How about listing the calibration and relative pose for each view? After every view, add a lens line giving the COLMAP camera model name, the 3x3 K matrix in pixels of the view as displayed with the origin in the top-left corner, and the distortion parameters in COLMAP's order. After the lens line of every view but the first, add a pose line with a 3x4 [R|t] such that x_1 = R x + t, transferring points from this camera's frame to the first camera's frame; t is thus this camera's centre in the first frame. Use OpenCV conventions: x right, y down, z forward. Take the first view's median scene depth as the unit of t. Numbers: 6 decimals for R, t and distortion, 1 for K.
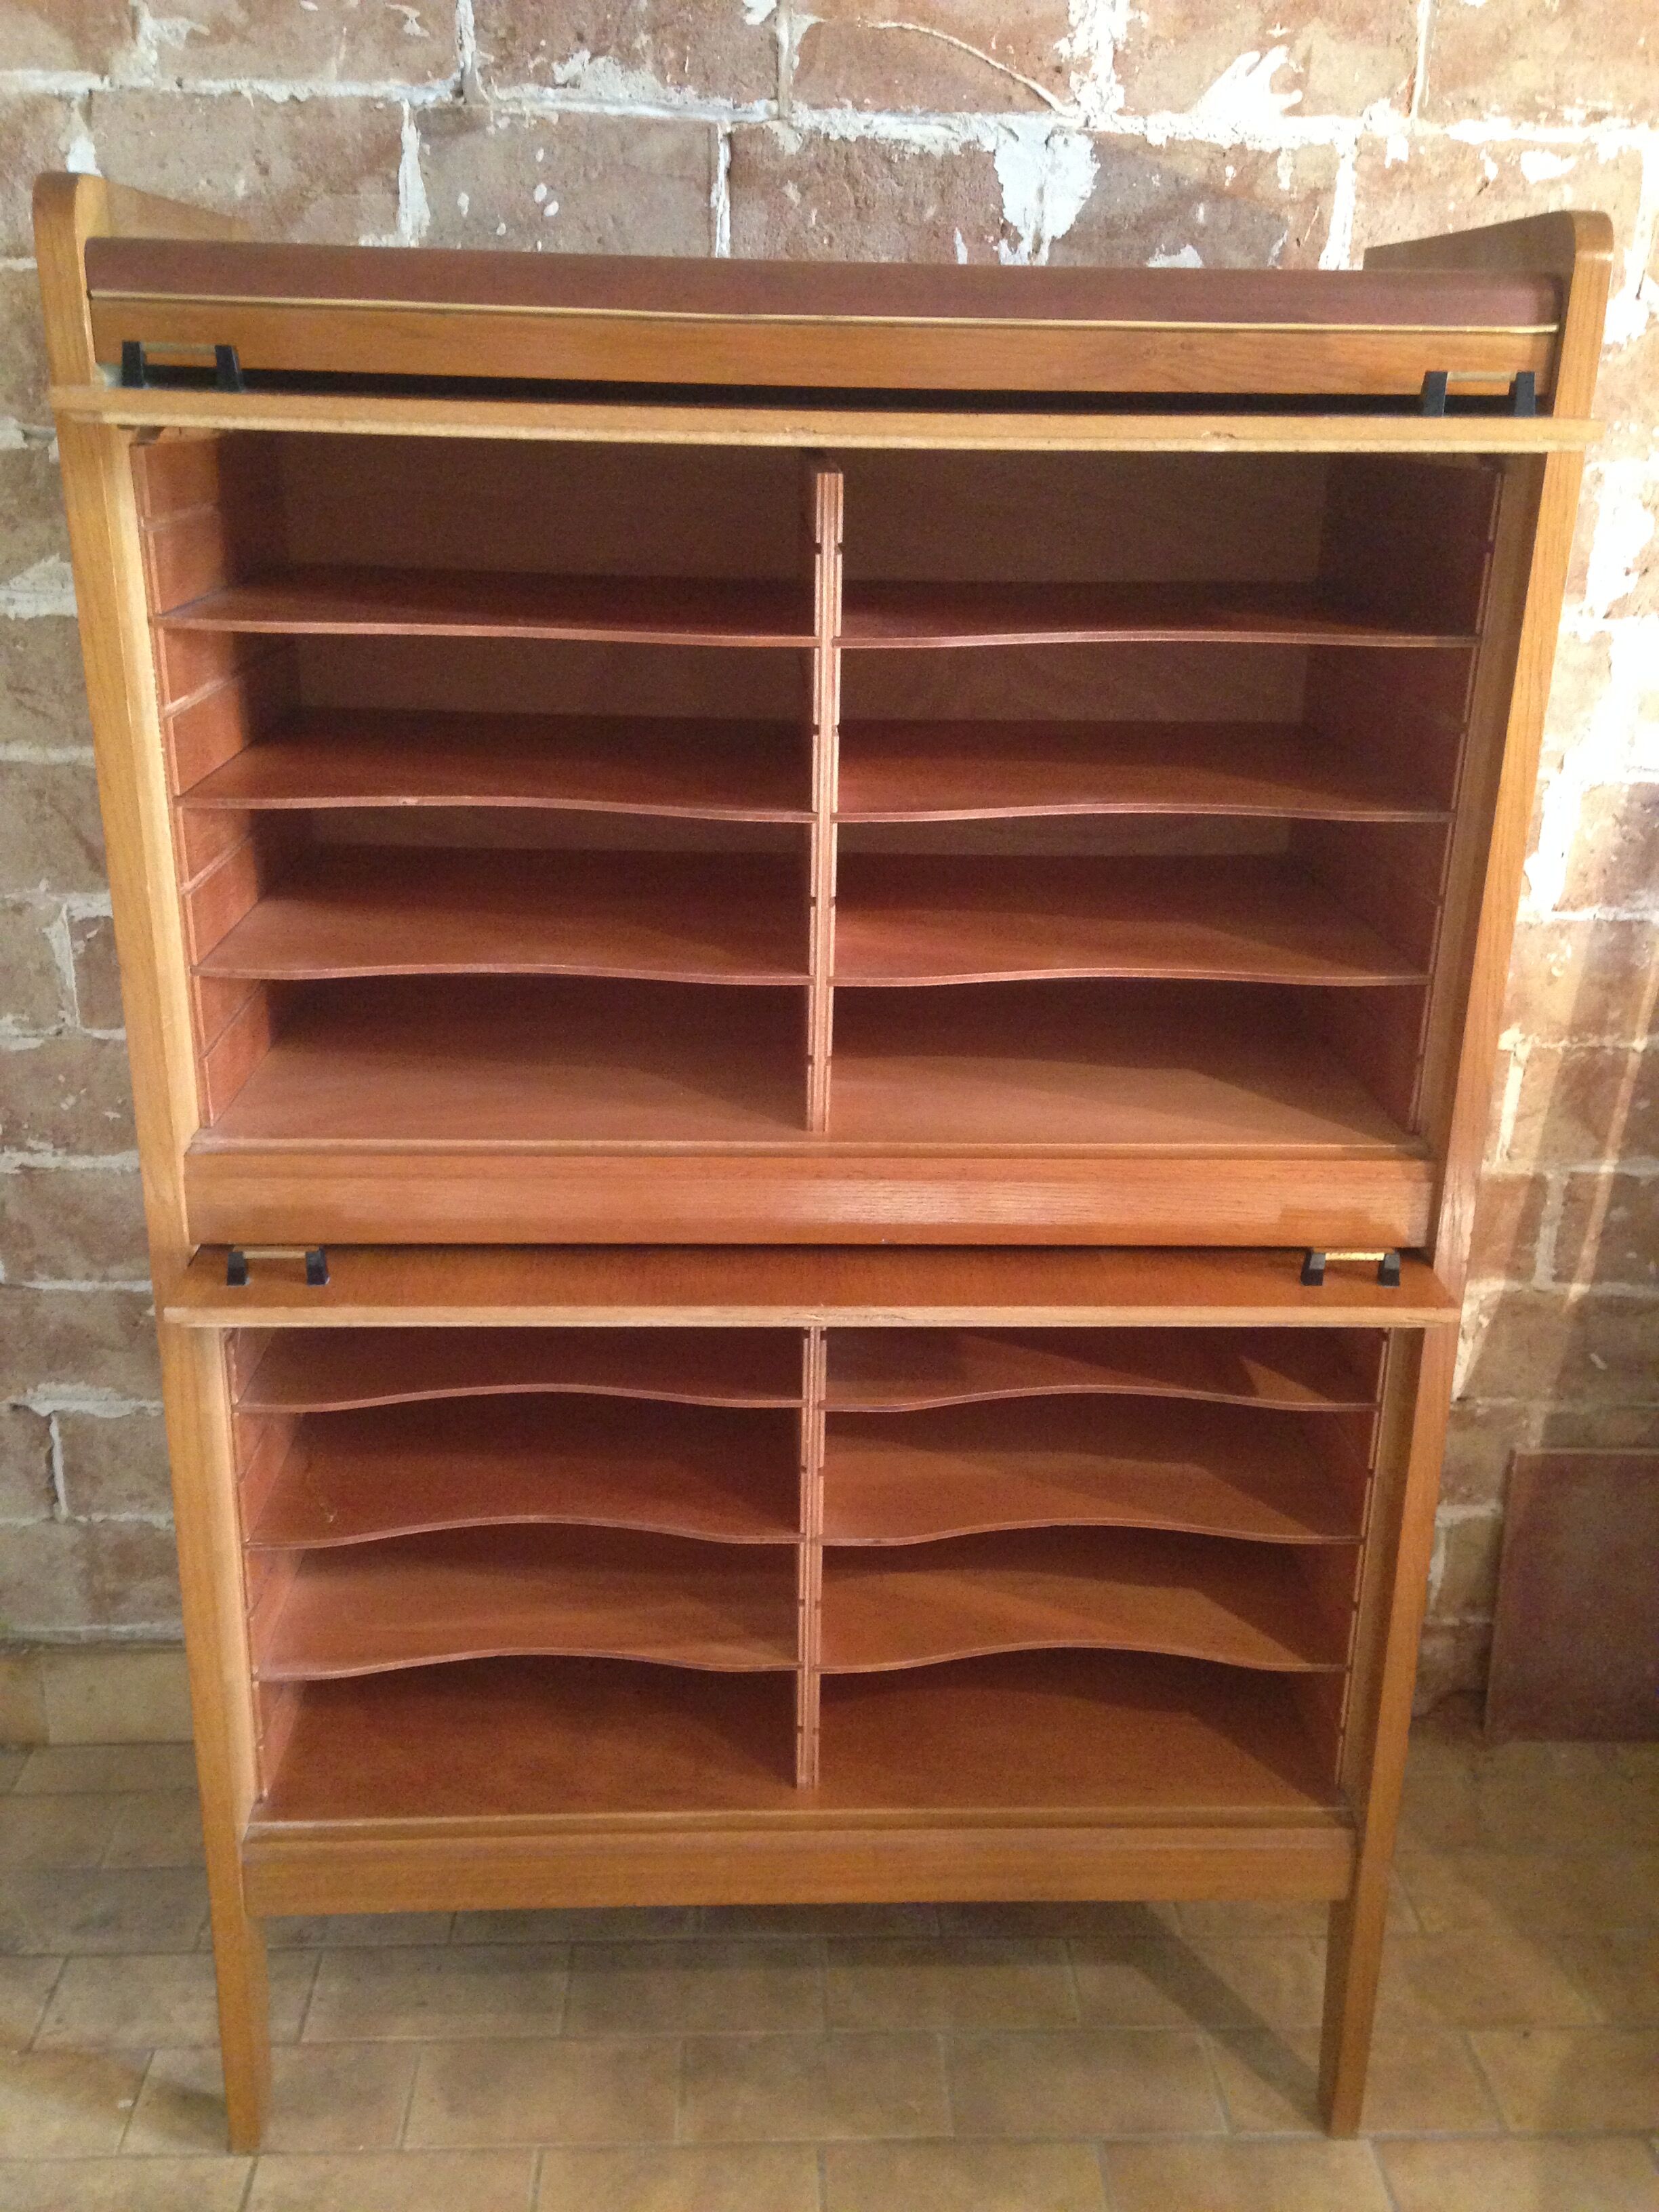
lens RADIAL K [[2057.6, 0, 830.4], [0, 2057.6, 1104.0], [0, 0, 1]] dist [0.049753, 0.000000]
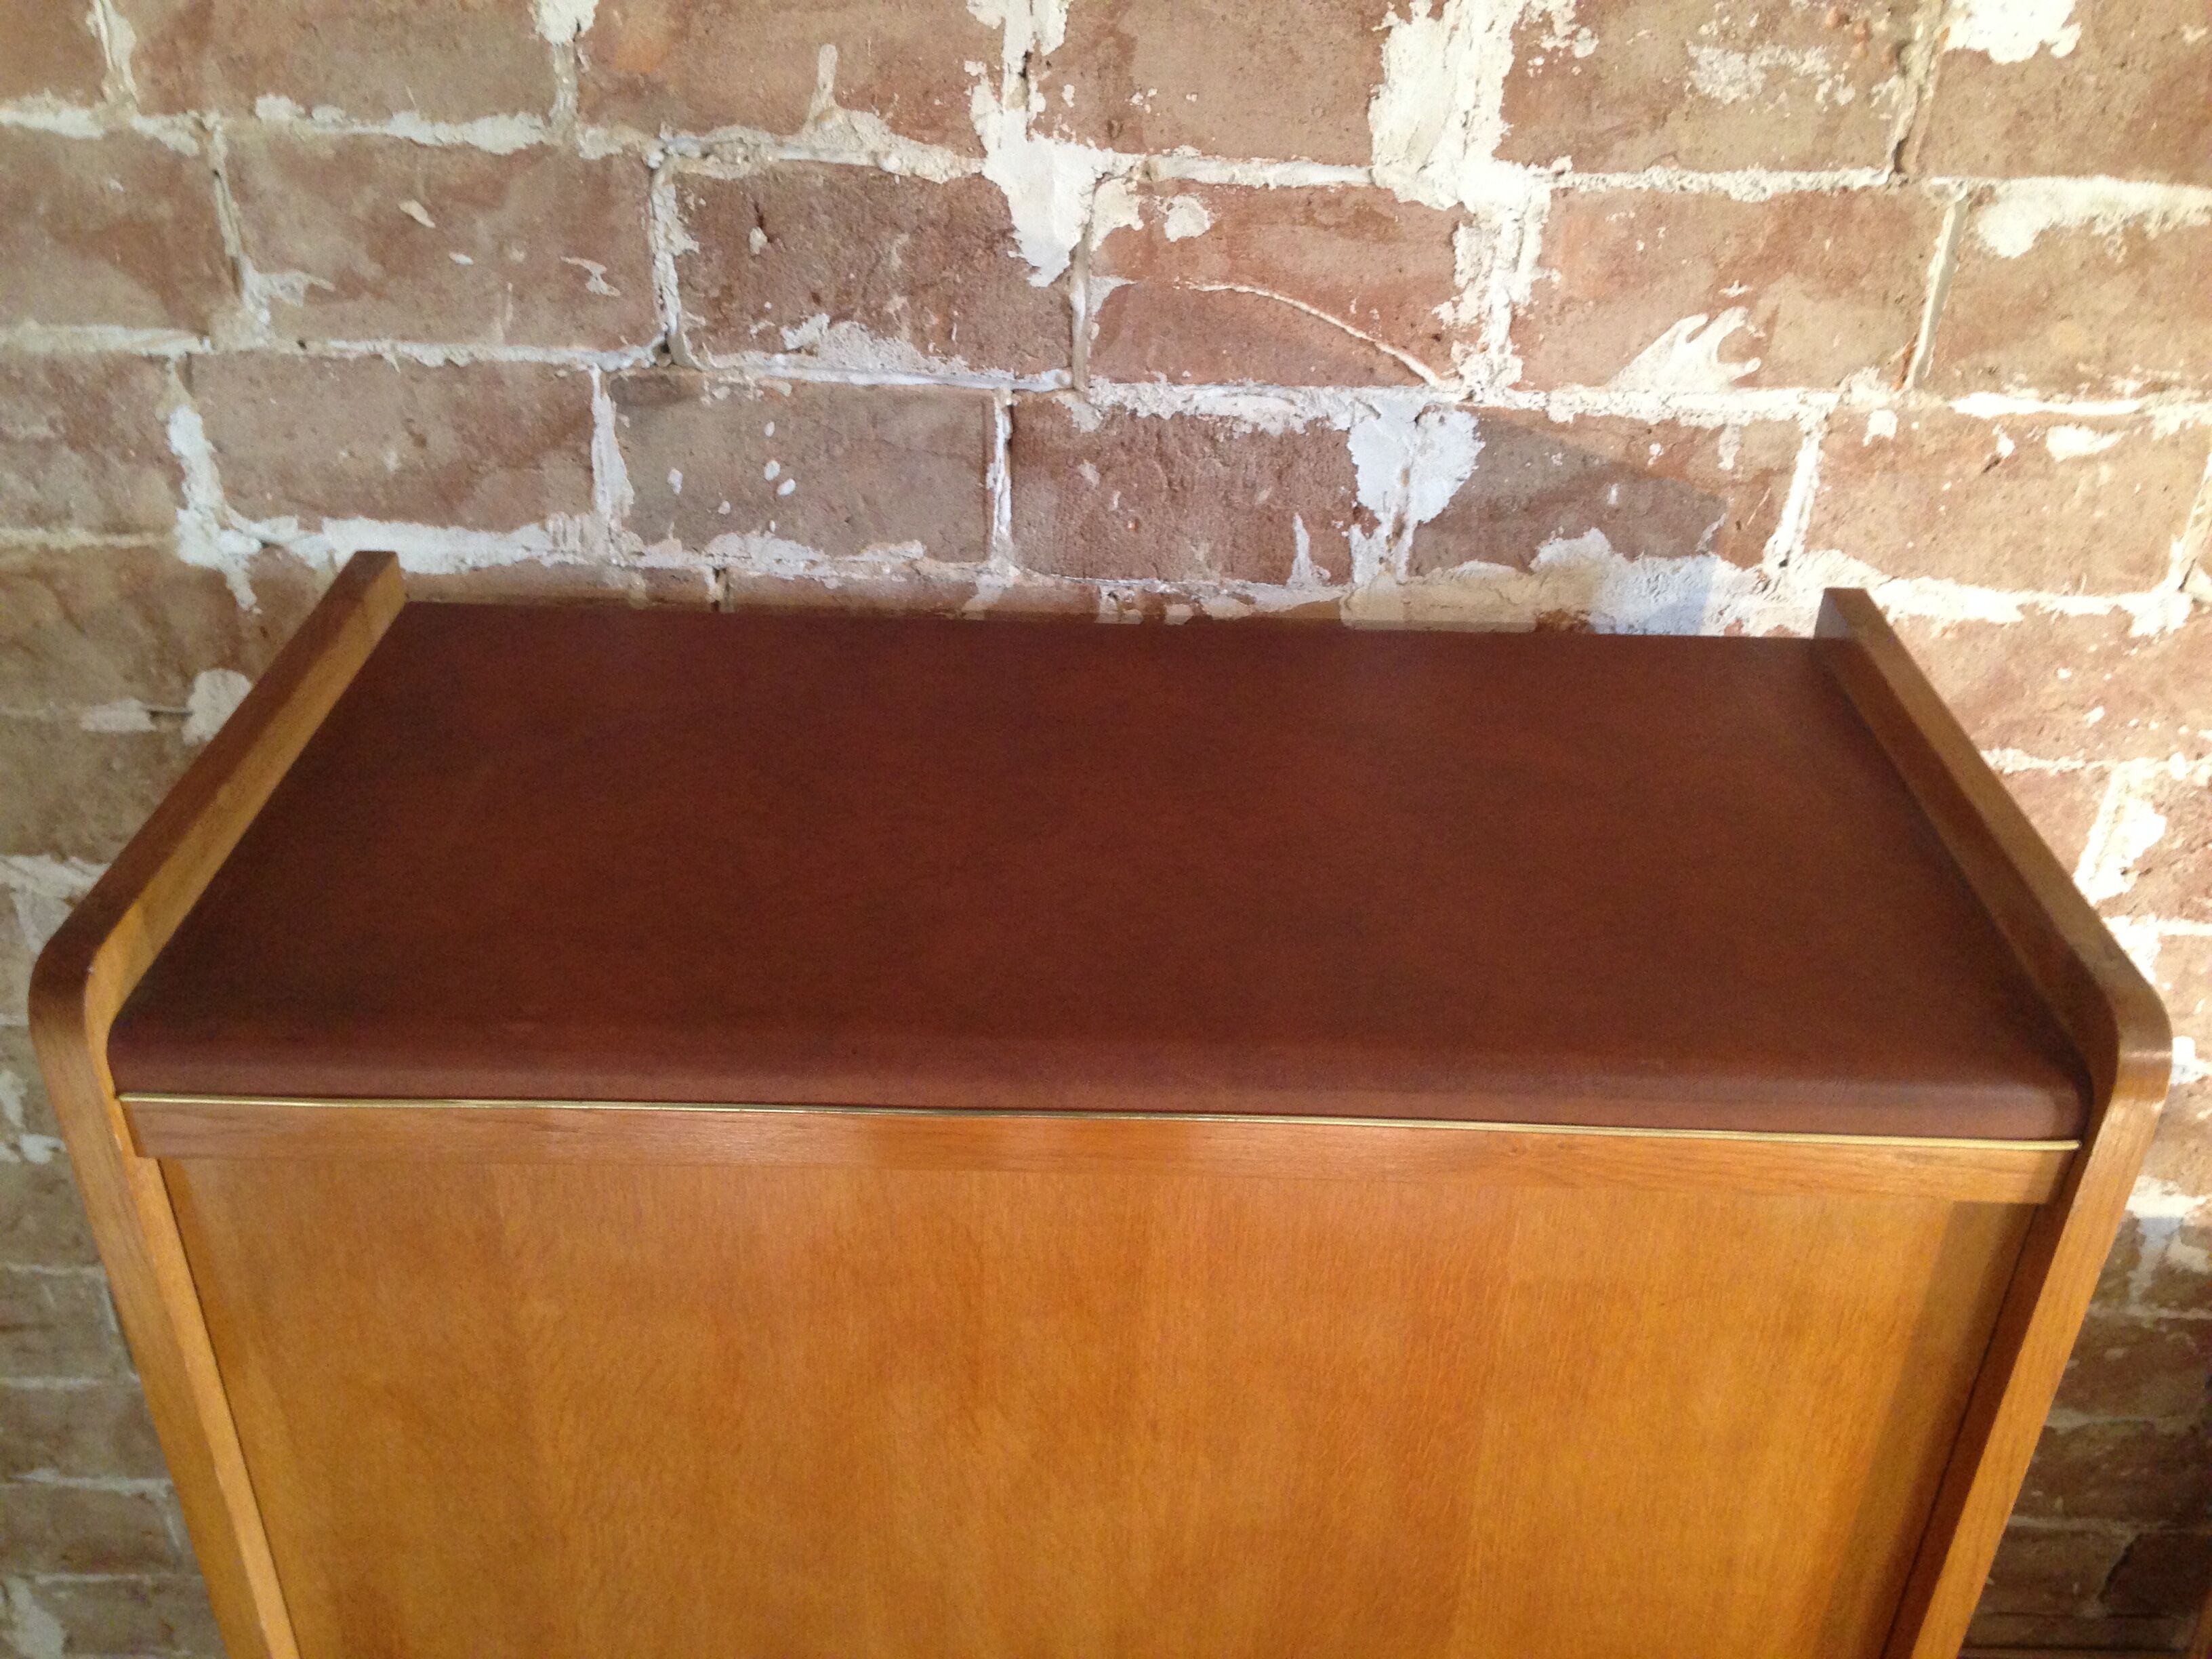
lens RADIAL K [[2057.6, 0, 1108.2], [0, 2057.6, 819.6], [0, 0, 1]] dist [0.049753, 0.000000]
pose [[0.998551, 0.031729, -0.043460, 0.026639], [-0.021832, 0.977082, 0.211741, -0.473756], [0.049183, -0.210486, 0.976359, 0.214479]]
